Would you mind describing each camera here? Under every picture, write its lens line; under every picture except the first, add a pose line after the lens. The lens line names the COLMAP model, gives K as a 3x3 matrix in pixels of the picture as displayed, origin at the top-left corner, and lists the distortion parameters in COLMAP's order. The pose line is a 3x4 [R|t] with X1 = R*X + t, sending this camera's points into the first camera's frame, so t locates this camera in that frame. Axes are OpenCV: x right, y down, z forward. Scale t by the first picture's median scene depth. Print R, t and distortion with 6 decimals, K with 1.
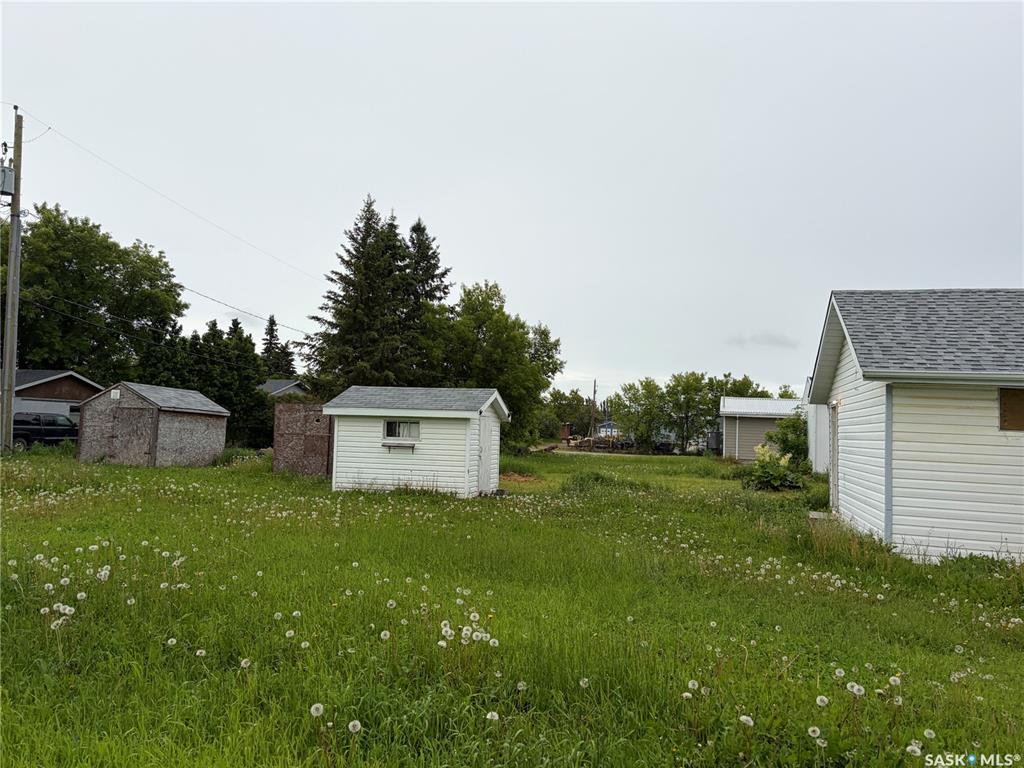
lens RADIAL K [[769.1, 0, 512.0], [0, 769.1, 384.0], [0, 0, 1]] dist [0.096433, -0.109689]
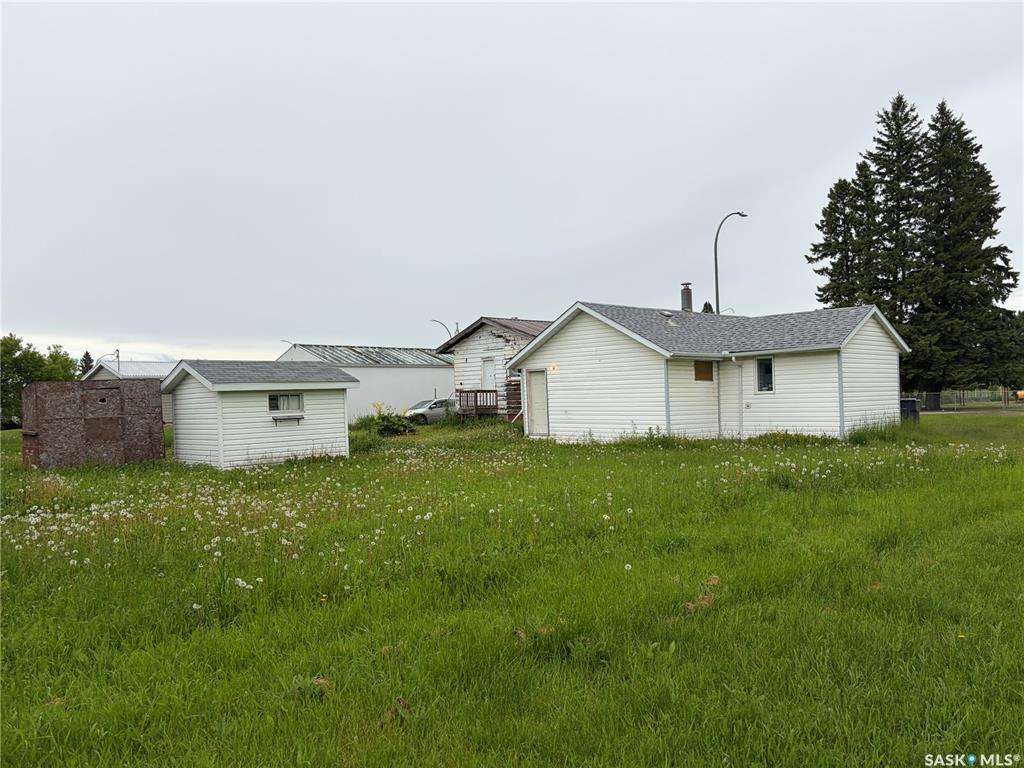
lens RADIAL K [[775.8, 0, 529.3], [0, 775.8, 399.5], [0, 0, 1]] dist [0.052475, -0.000605]
pose [[0.503868, -0.055350, 0.862006, -0.869219], [-0.008832, 0.997563, 0.069217, -0.019035], [-0.863736, -0.042489, 0.502151, 0.205109]]
